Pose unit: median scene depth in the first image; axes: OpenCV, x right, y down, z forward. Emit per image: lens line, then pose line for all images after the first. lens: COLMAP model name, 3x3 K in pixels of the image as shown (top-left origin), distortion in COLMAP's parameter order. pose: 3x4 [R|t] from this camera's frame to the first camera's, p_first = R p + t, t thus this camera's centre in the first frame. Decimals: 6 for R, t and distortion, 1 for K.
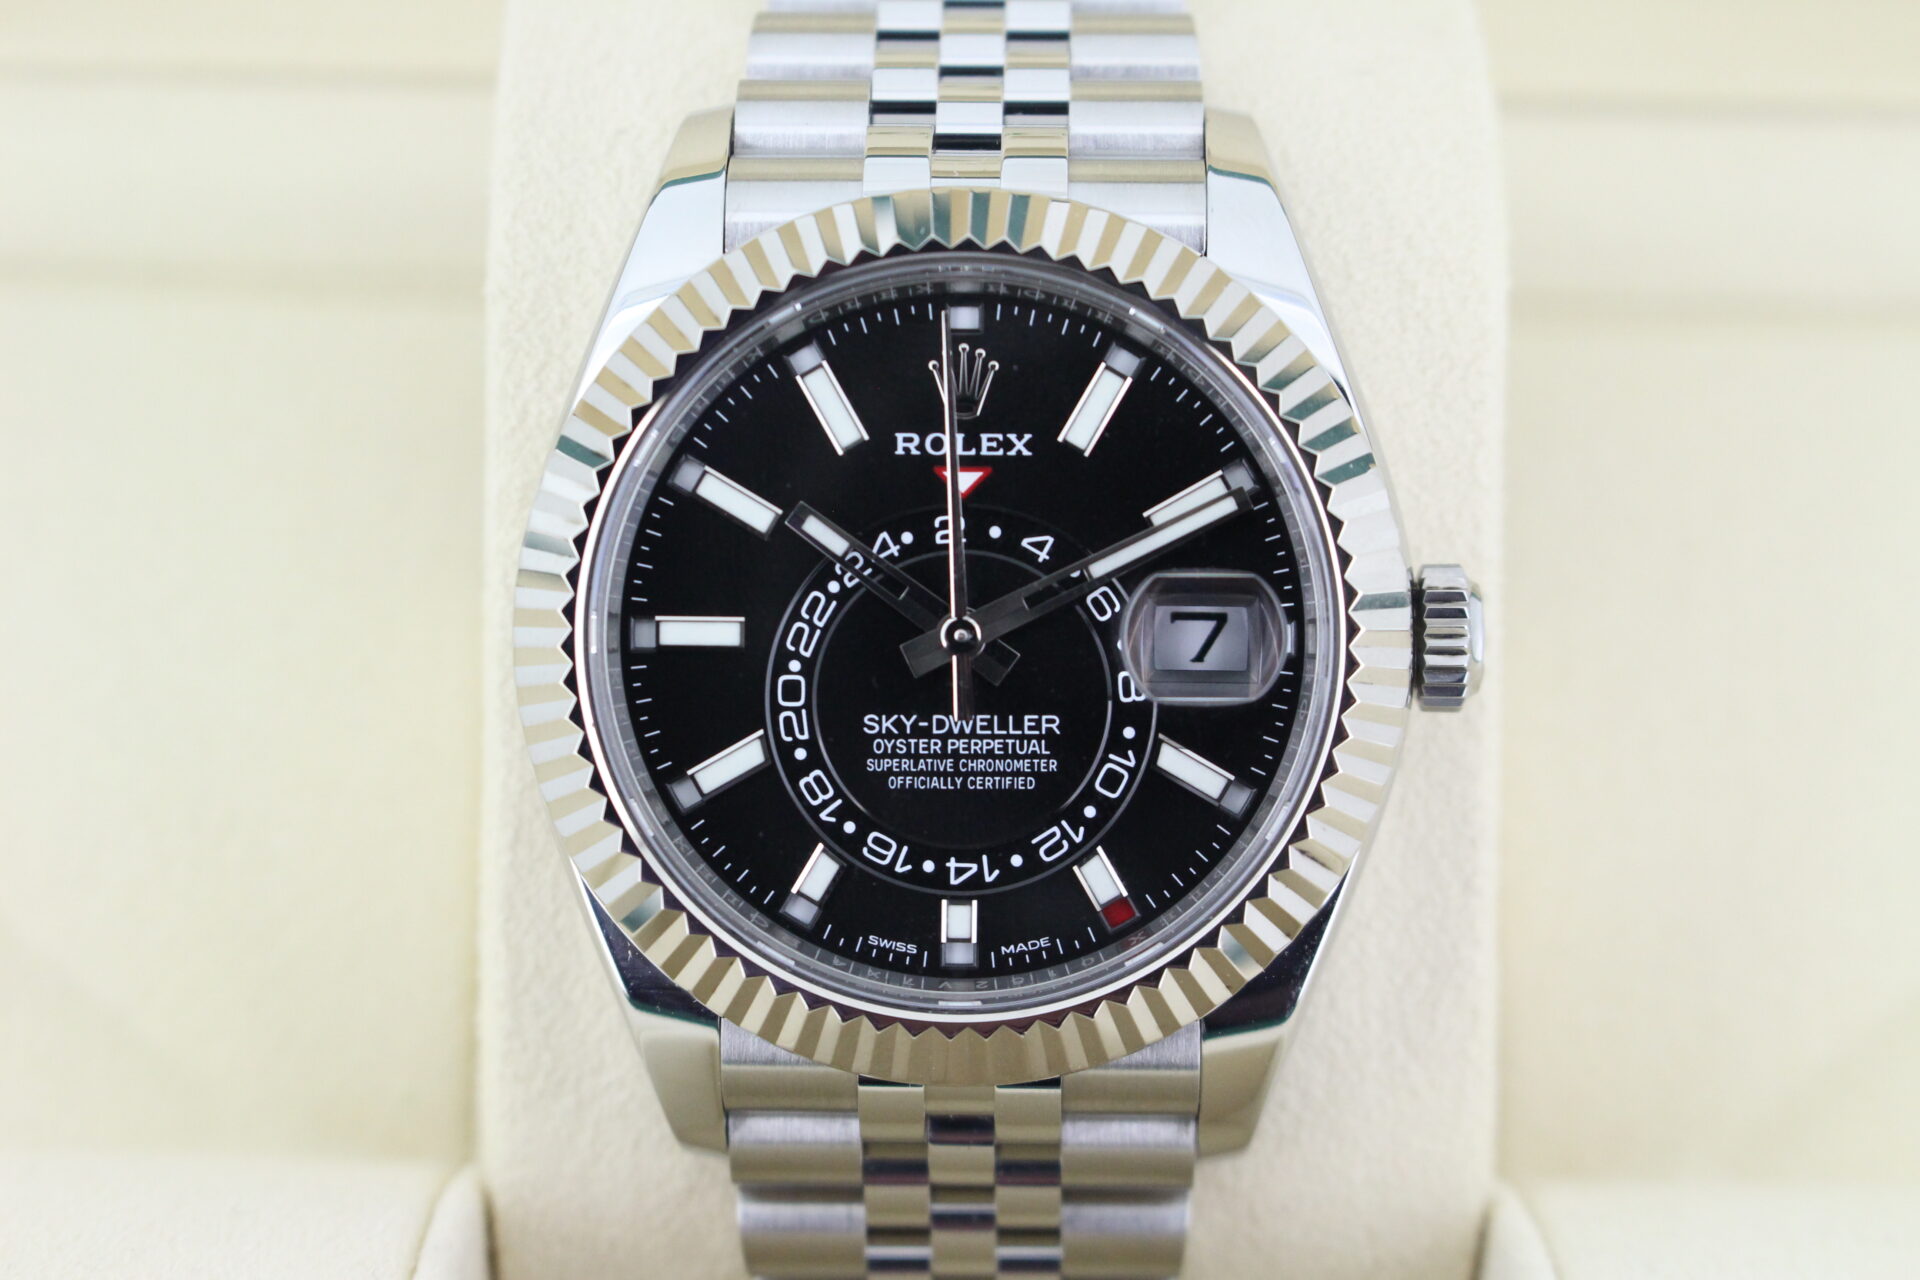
lens RADIAL K [[4188.8, 0, 960.0], [0, 4188.8, 640.0], [0, 0, 1]] dist [-0.039323, -0.143854]
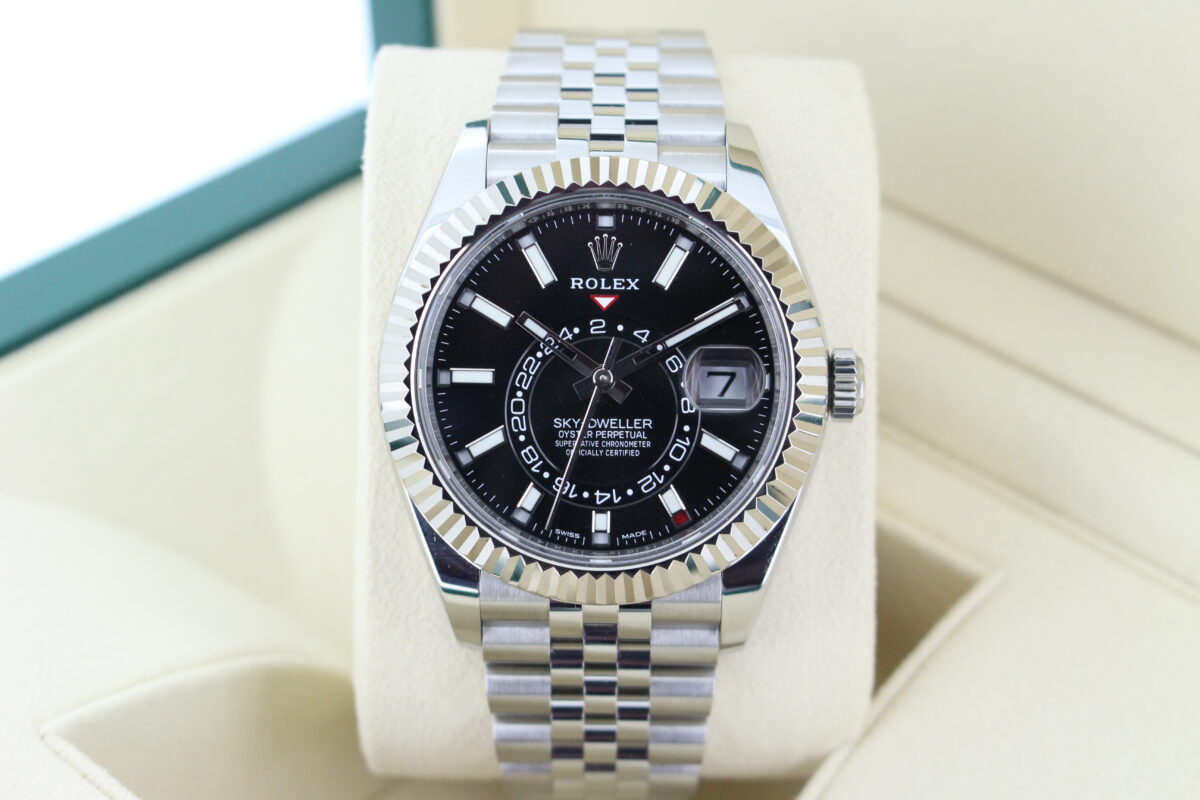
lens RADIAL K [[2618.0, 0, 600.0], [0, 2618.0, 400.0], [0, 0, 1]] dist [-0.039323, -0.143854]
pose [[0.999934, 0.007689, 0.008495, -0.011698], [-0.007214, 0.998483, -0.054588, 0.077193], [-0.008901, 0.054523, 0.998473, -0.248180]]
